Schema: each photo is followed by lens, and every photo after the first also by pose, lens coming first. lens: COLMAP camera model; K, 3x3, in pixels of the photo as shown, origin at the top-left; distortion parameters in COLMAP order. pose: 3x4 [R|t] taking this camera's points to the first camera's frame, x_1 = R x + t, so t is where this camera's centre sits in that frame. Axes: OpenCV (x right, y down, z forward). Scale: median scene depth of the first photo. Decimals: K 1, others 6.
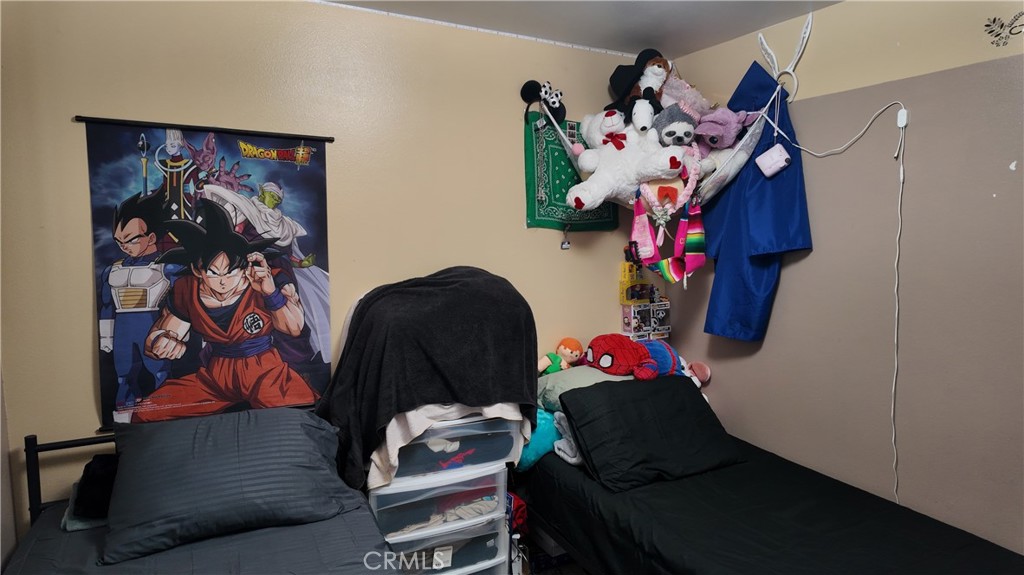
lens RADIAL K [[591.9, 0, 512.0], [0, 591.9, 287.5], [0, 0, 1]] dist [-0.001589, -0.001514]
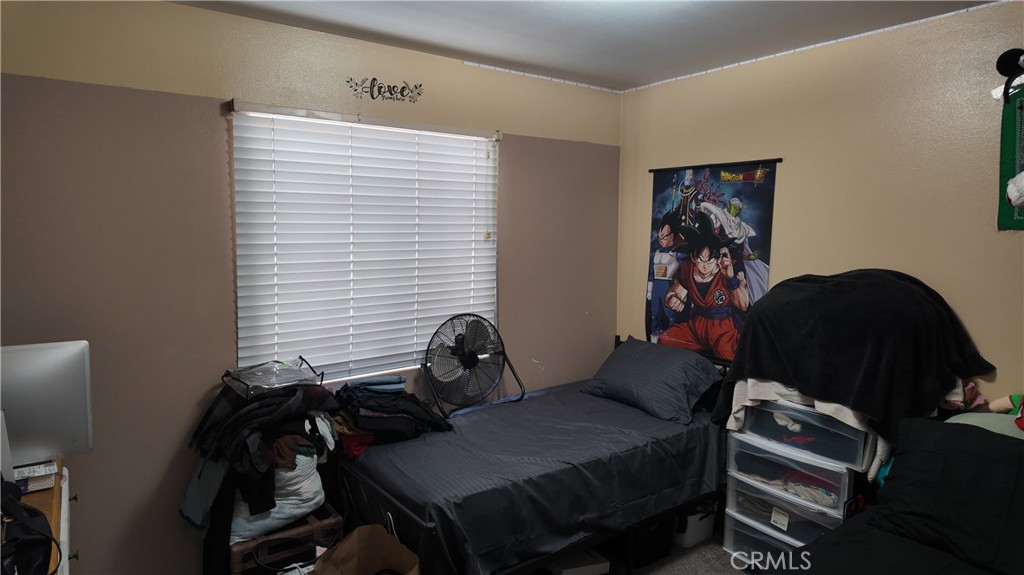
lens RADIAL K [[591.9, 0, 512.0], [0, 591.9, 287.5], [0, 0, 1]] dist [-0.001589, -0.001514]
pose [[0.136469, 0.097757, -0.985809, 0.931727], [-0.092653, 0.992017, 0.085546, -0.039200], [0.986302, 0.079664, 0.144437, 0.300226]]
